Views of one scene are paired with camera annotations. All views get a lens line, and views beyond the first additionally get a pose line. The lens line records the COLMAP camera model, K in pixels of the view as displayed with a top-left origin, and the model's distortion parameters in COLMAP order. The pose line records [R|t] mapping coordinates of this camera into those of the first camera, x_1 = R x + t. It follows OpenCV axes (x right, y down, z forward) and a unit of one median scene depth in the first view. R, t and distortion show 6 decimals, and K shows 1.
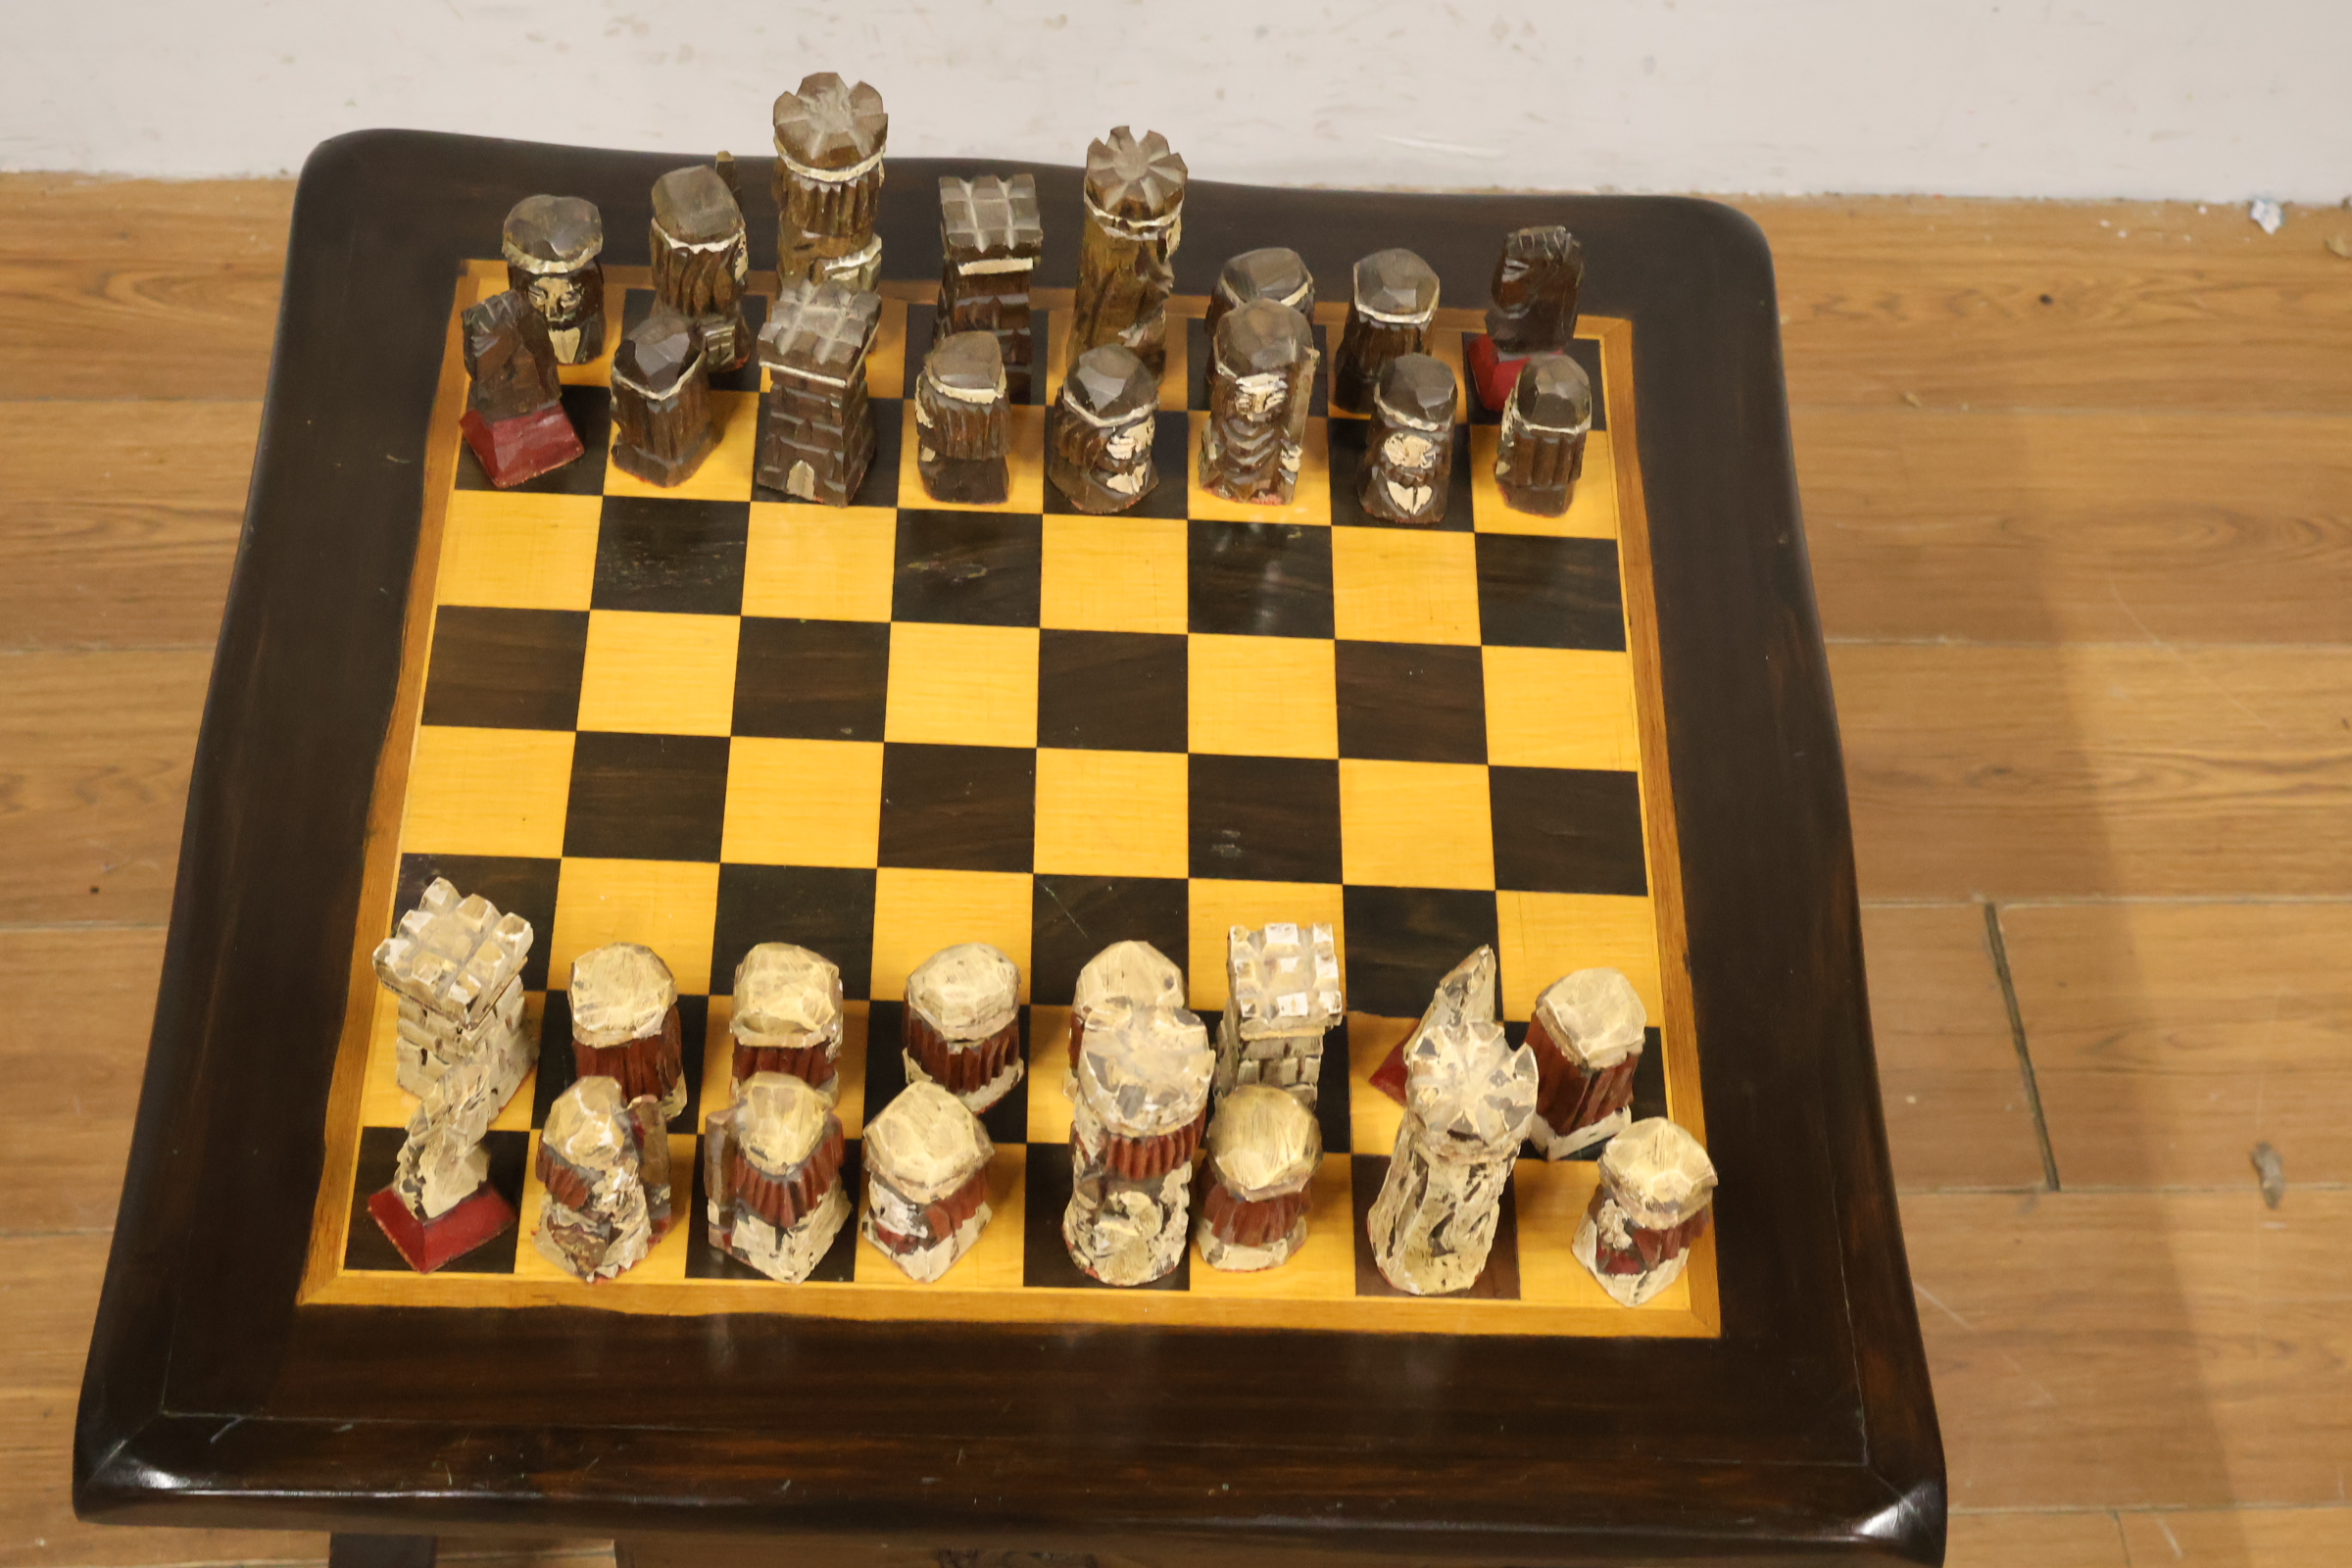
lens RADIAL K [[3720.4, 0, 1167.8], [0, 3720.4, 795.4], [0, 0, 1]] dist [0.011256, 0.000000]
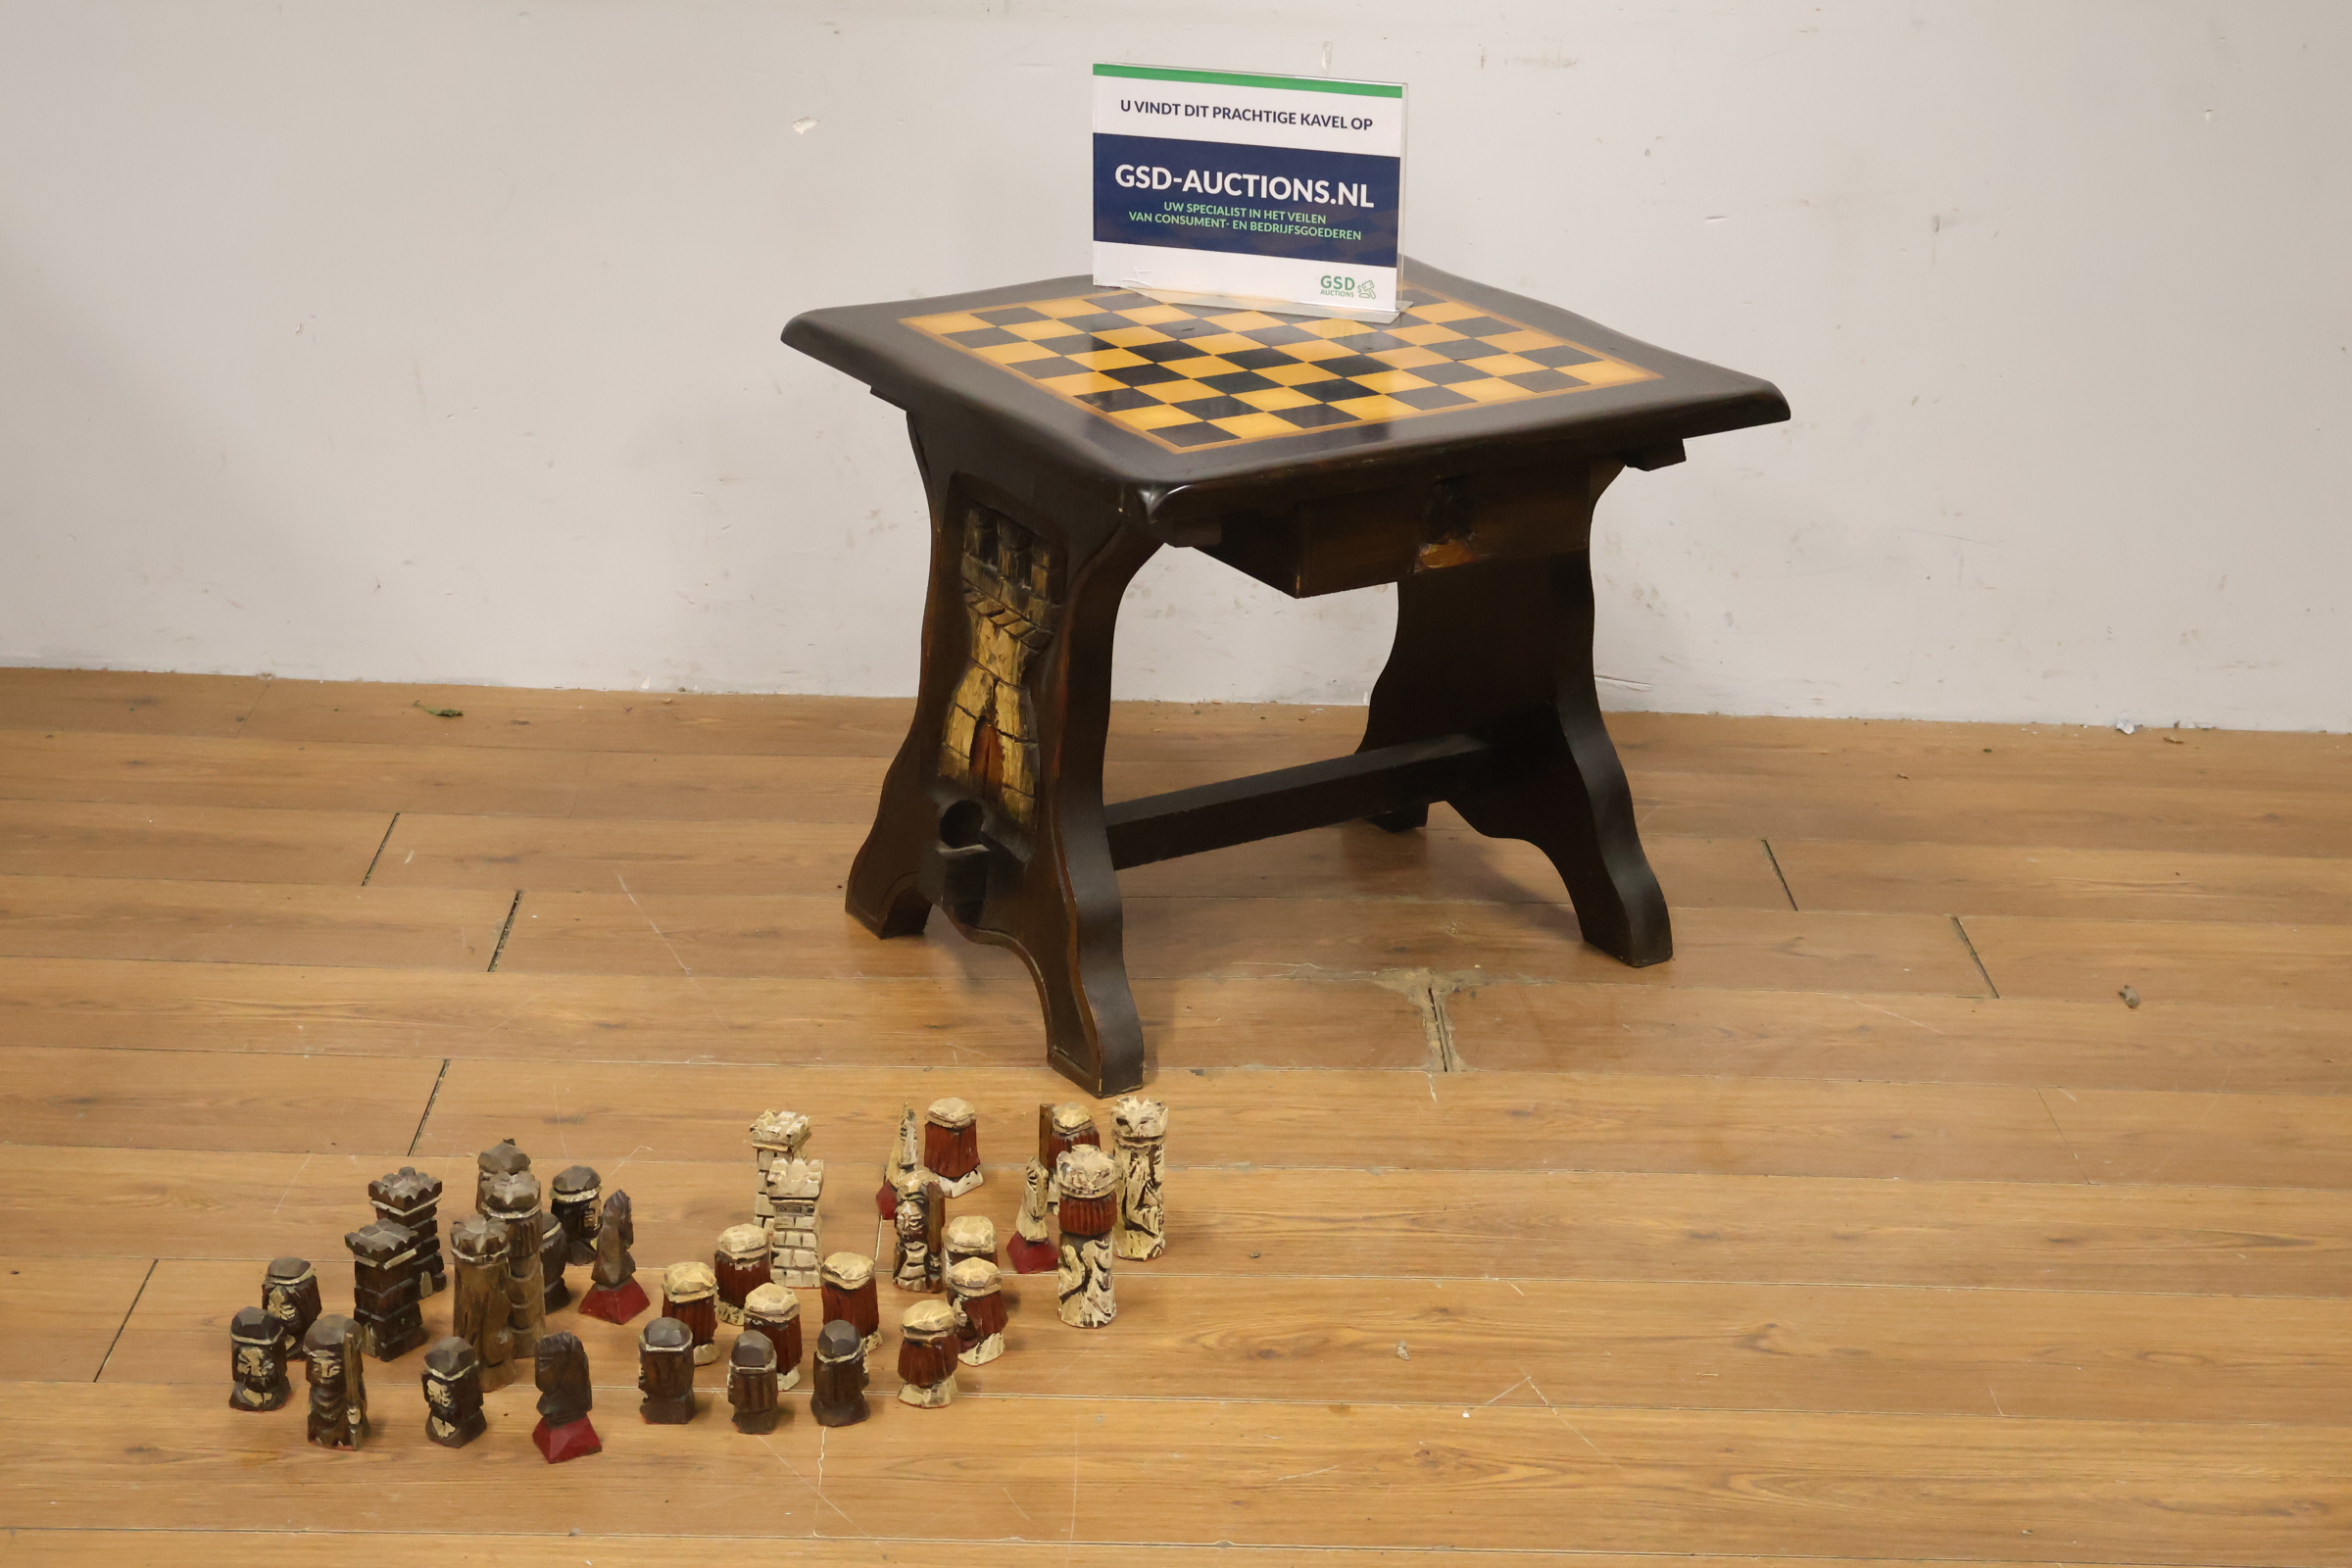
lens RADIAL K [[3720.4, 0, 1188.6], [0, 3720.4, 770.3], [0, 0, 1]] dist [0.011256, 0.000000]
pose [[0.996445, -0.040878, -0.073659, 0.007744], [-0.007599, 0.827197, -0.561861, 1.304797], [0.083898, 0.560423, 0.823946, -0.619757]]
